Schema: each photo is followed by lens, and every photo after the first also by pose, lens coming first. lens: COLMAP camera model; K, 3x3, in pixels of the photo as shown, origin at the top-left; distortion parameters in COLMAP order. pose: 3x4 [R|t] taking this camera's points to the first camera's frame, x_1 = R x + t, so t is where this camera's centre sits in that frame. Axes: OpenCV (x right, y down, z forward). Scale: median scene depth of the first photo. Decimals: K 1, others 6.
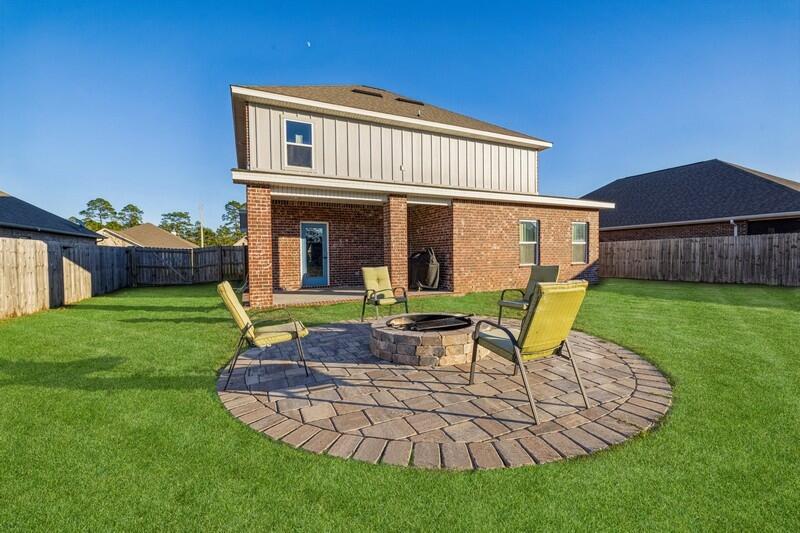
lens RADIAL K [[339.4, 0, 398.2], [0, 339.4, 256.7], [0, 0, 1]] dist [0.001034, 0.000048]
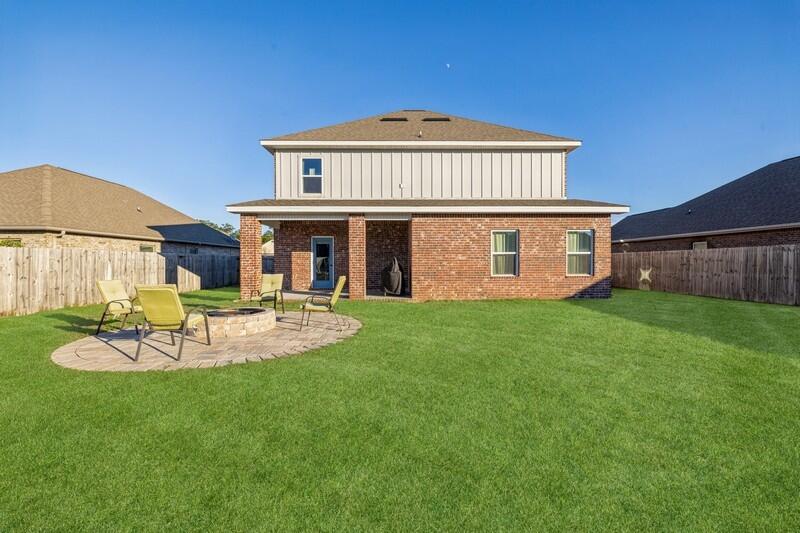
lens RADIAL K [[339.4, 0, 398.2], [0, 339.4, 256.7], [0, 0, 1]] dist [0.001034, 0.000048]
pose [[0.912621, 0.003721, -0.408790, 0.519531], [-0.011240, 0.999809, -0.015991, -0.011982], [0.408653, 0.019189, 0.912488, -0.021629]]
